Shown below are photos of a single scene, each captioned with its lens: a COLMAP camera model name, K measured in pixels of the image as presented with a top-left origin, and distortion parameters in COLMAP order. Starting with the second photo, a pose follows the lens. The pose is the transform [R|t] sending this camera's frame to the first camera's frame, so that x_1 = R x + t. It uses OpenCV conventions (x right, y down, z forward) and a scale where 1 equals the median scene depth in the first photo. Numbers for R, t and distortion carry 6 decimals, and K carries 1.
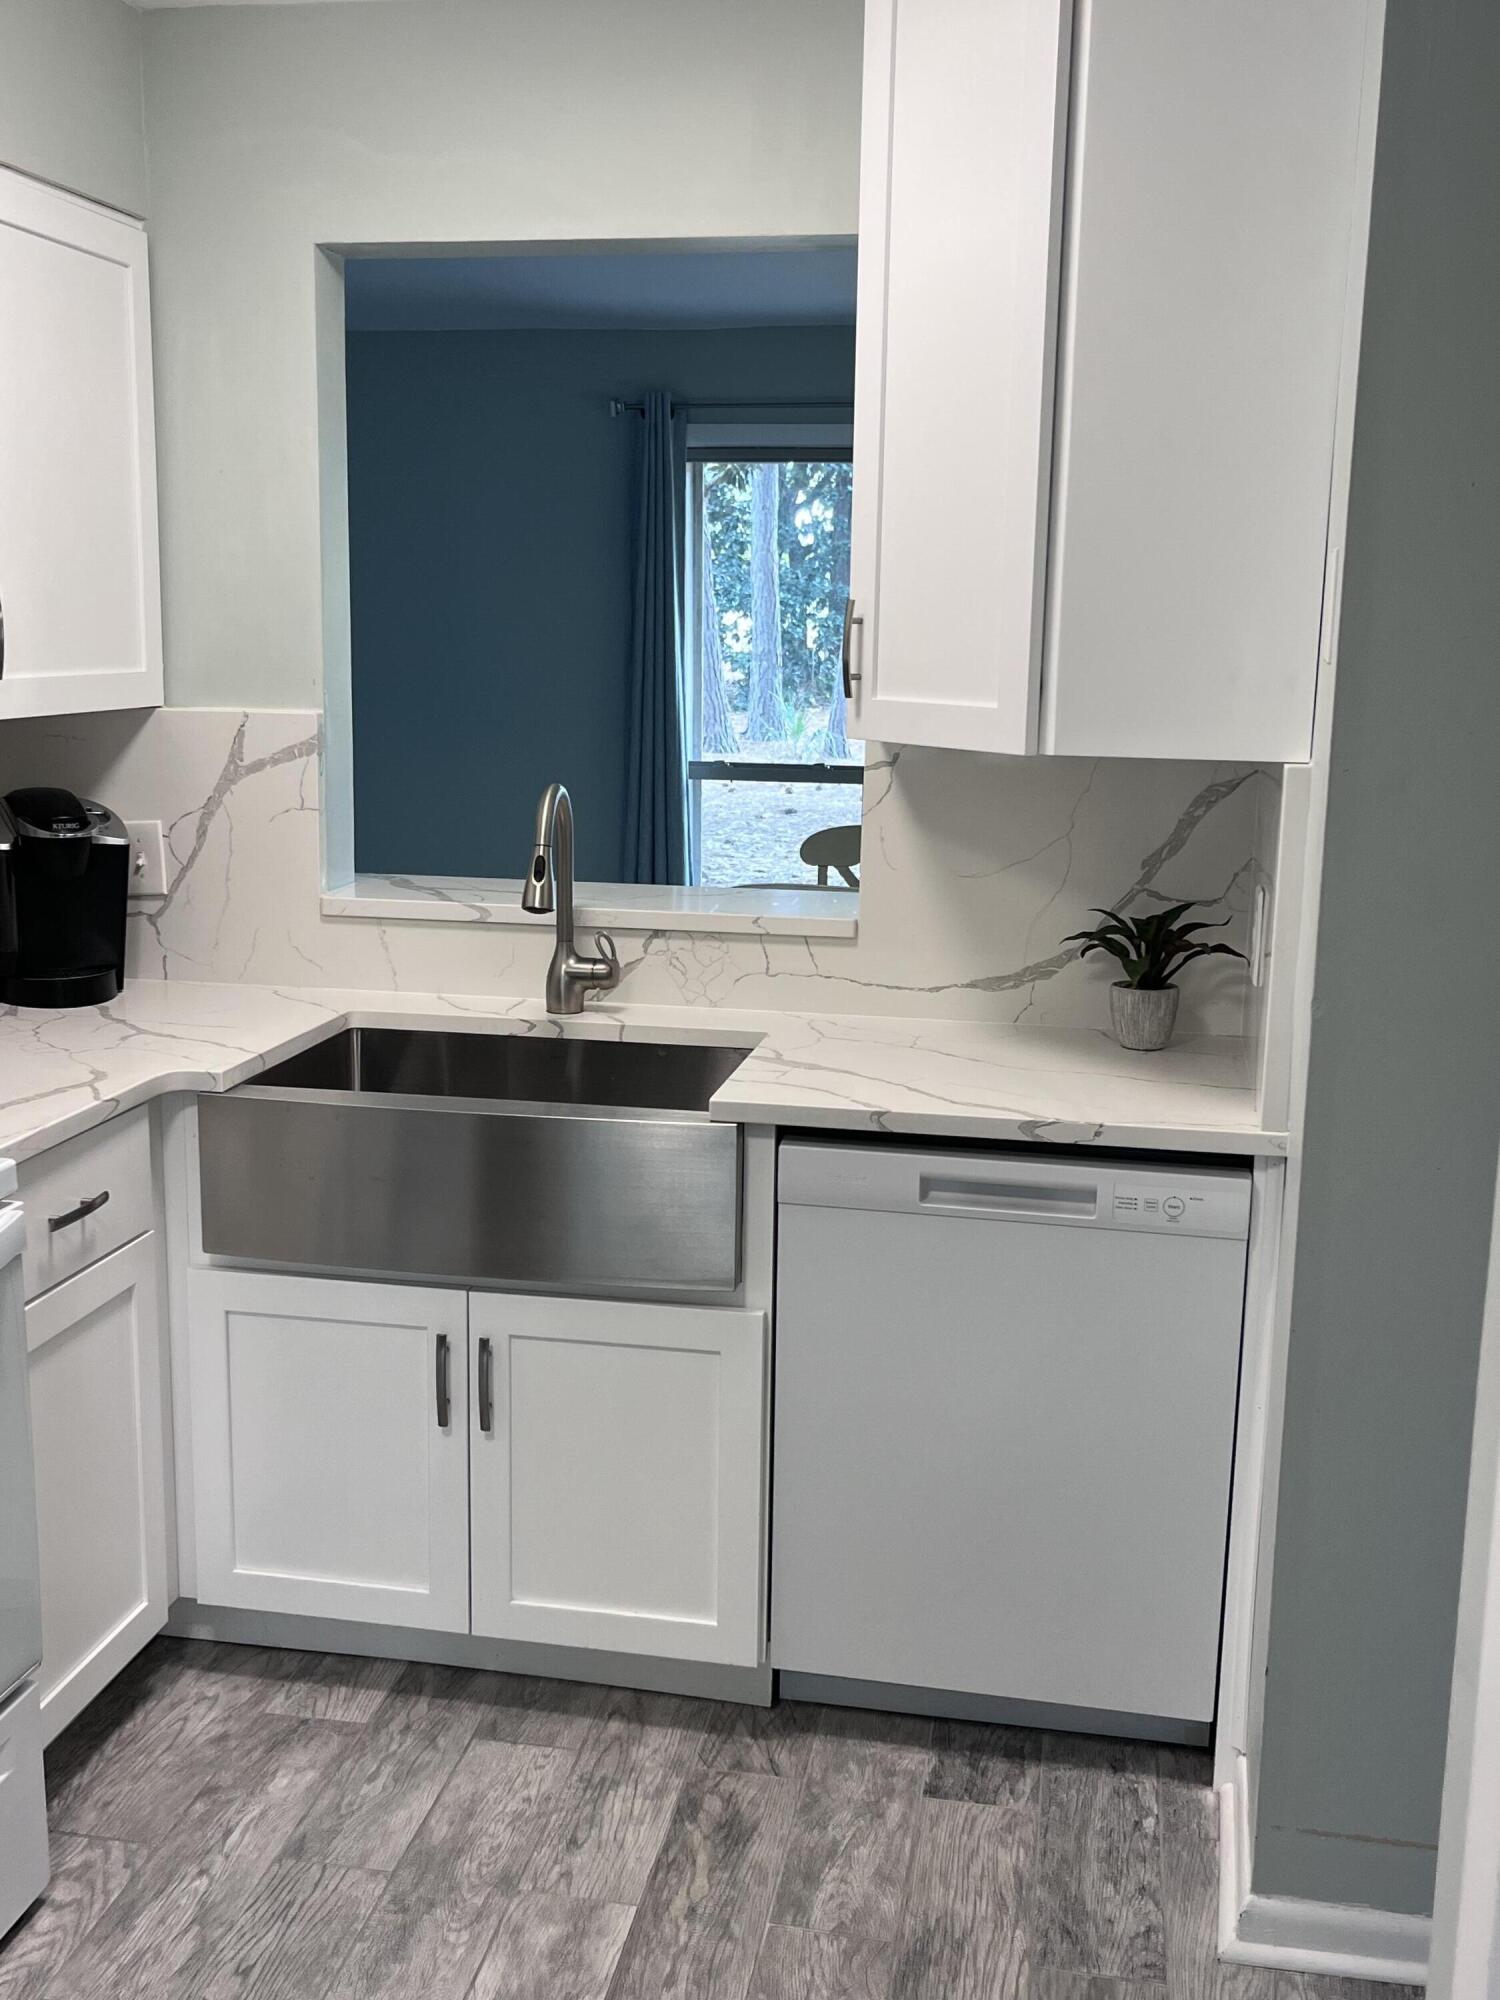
lens RADIAL K [[2005.5, 0, 736.0], [0, 2005.5, 998.5], [0, 0, 1]] dist [0.055626, -0.041910]
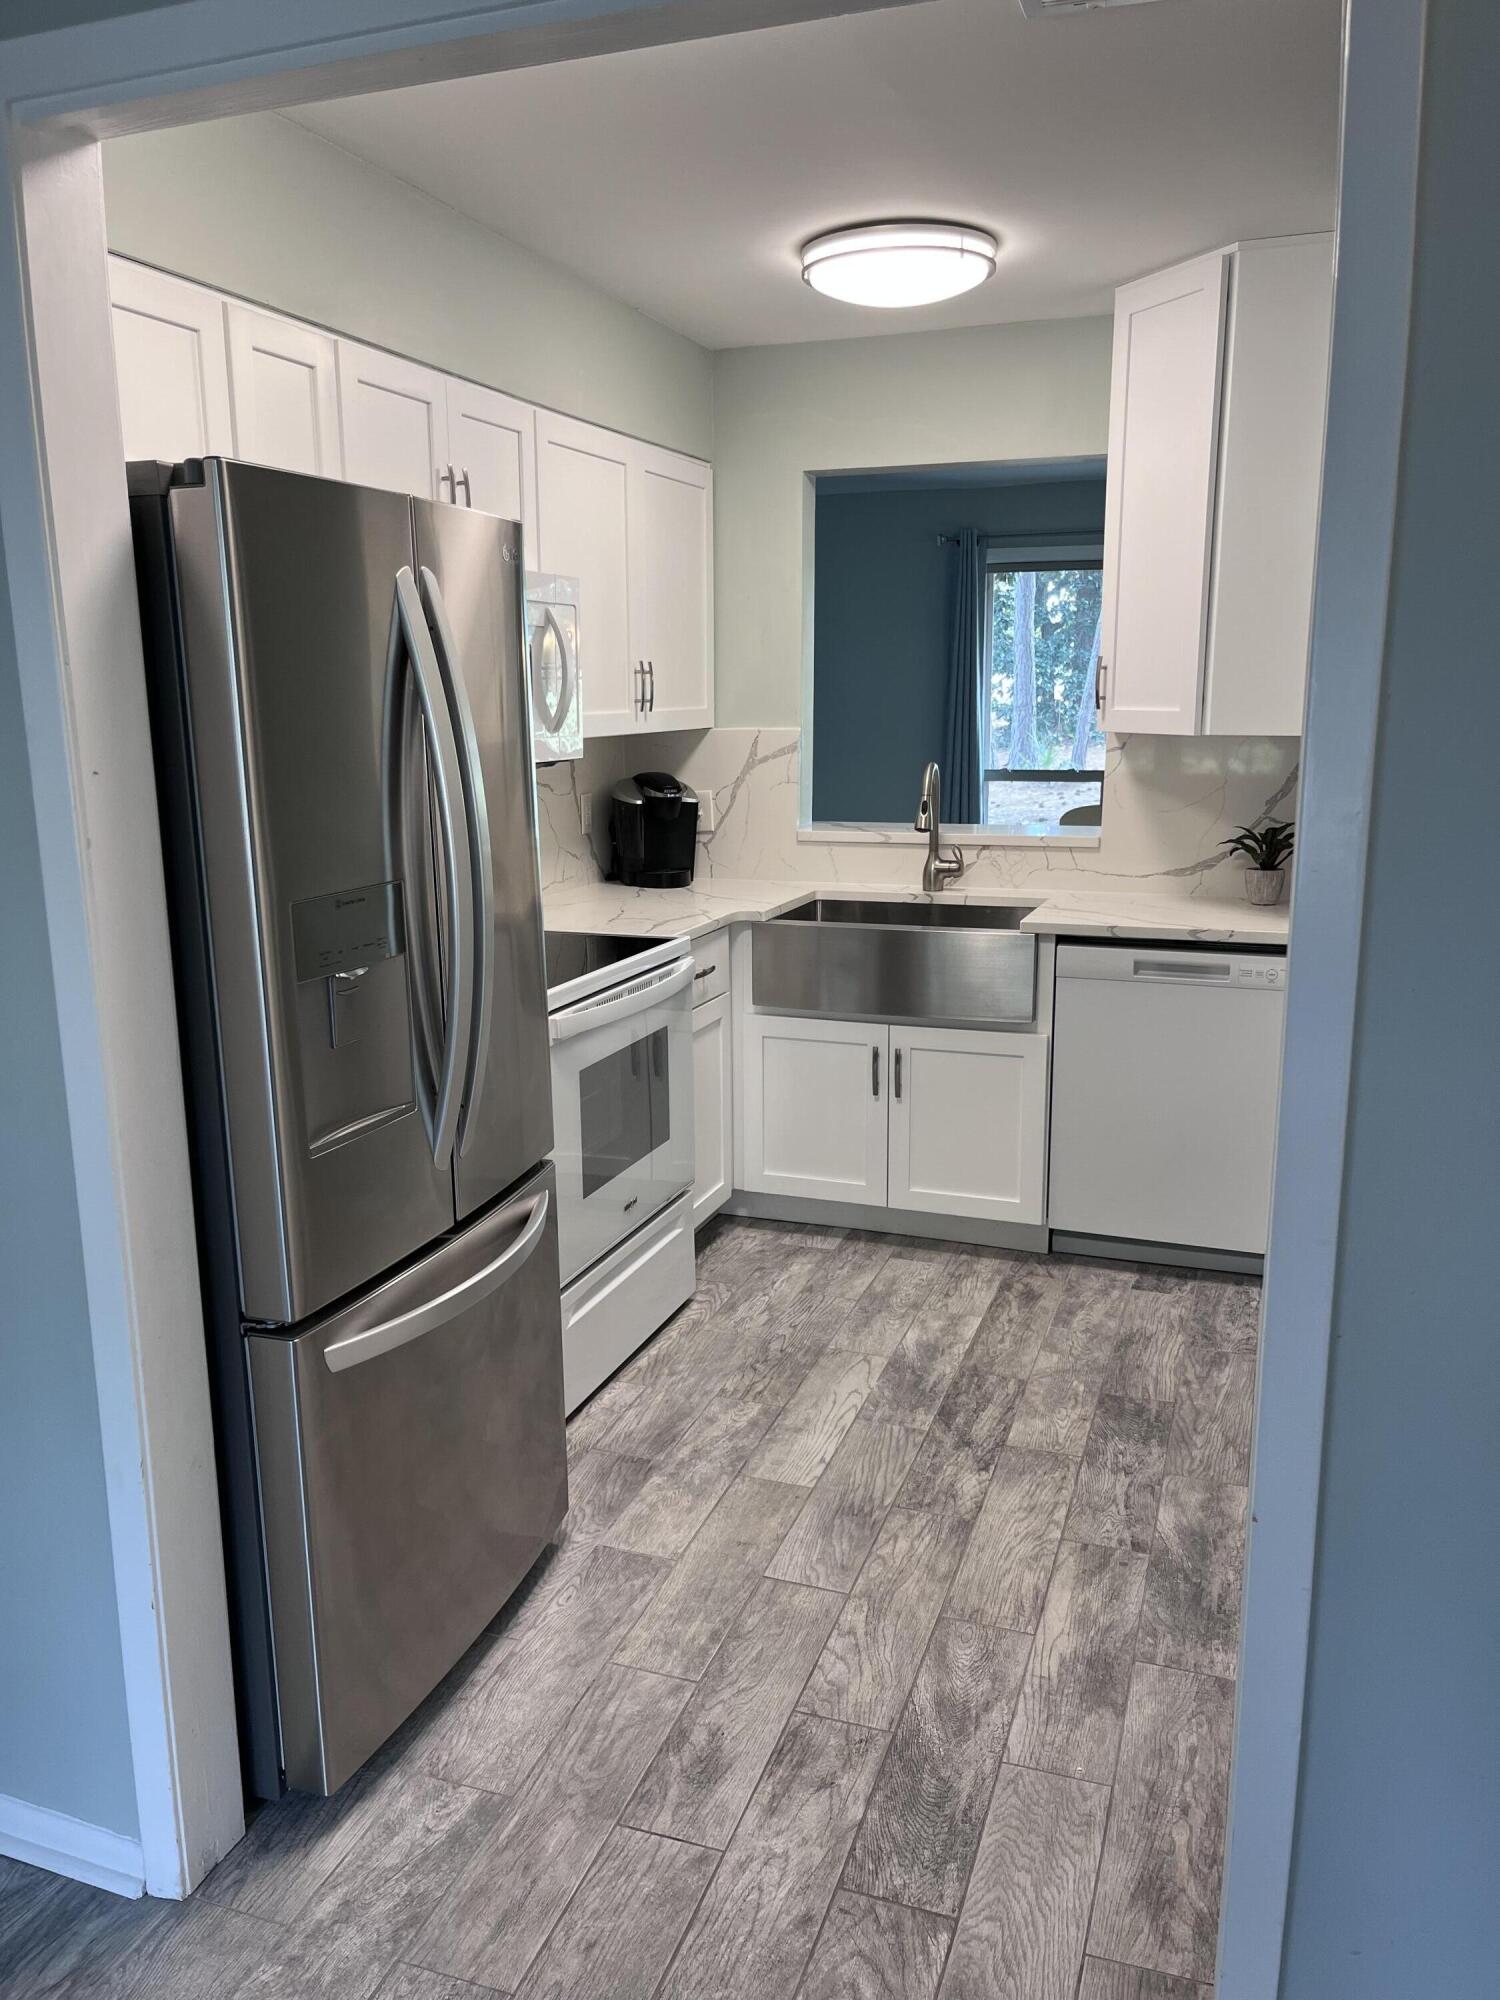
lens RADIAL K [[1493.8, 0, 750.0], [0, 1493.8, 1000.0], [0, 0, 1]] dist [0.137656, -0.459253]
pose [[0.987021, 0.011329, -0.160194, -0.034505], [-0.007989, 0.999737, 0.021477, 0.088553], [0.160395, -0.019919, 0.986852, -0.419915]]
